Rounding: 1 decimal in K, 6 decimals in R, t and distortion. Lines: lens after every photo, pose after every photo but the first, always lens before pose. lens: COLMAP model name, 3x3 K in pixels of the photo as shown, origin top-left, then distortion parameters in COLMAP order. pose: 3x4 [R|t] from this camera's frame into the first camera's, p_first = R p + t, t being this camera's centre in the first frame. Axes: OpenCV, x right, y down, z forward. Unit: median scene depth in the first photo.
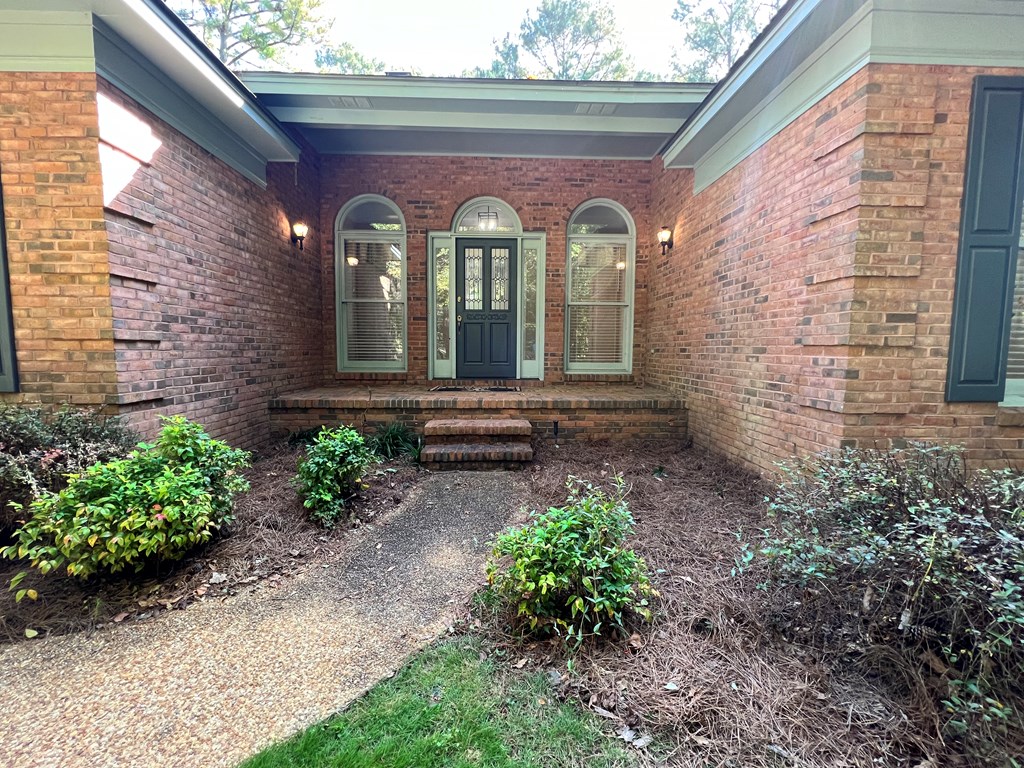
lens RADIAL K [[434.7, 0, 510.6], [0, 434.7, 383.0], [0, 0, 1]] dist [-0.001051, 0.000375]
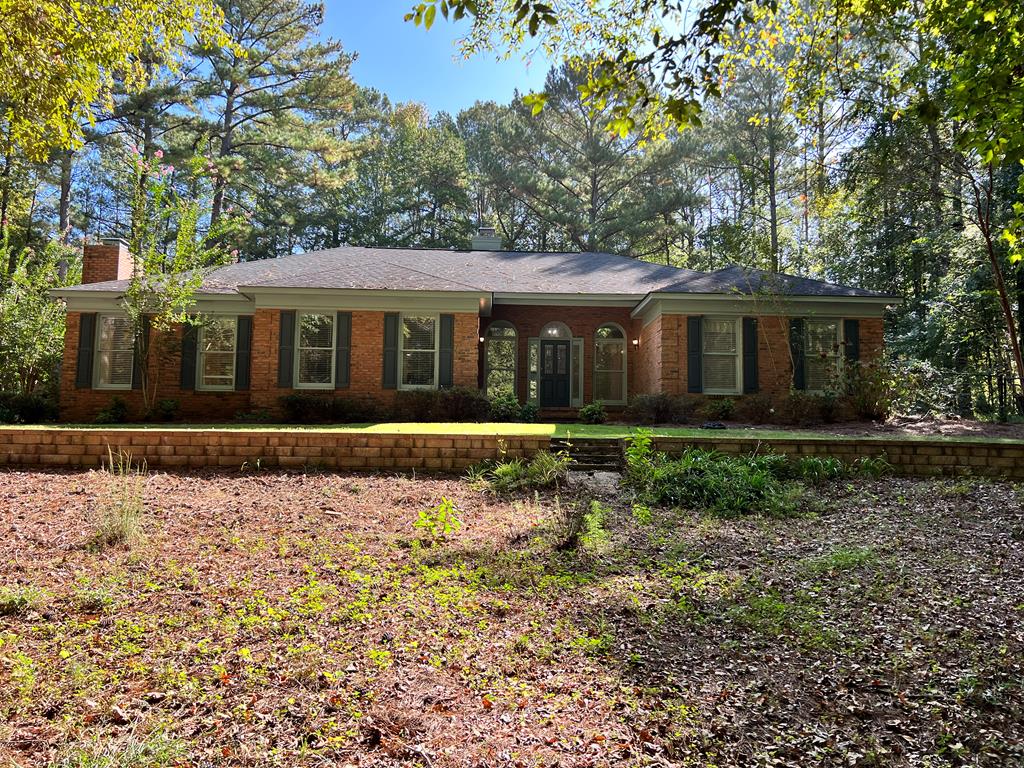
lens RADIAL K [[766.7, 0, 512.0], [0, 766.7, 384.0], [0, 0, 1]] dist [0.069724, -0.103604]
pose [[0.999894, 0.009069, 0.011417, -0.396265], [-0.006794, 0.982614, -0.185534, 0.731175], [-0.012901, 0.185437, 0.982571, -3.367498]]
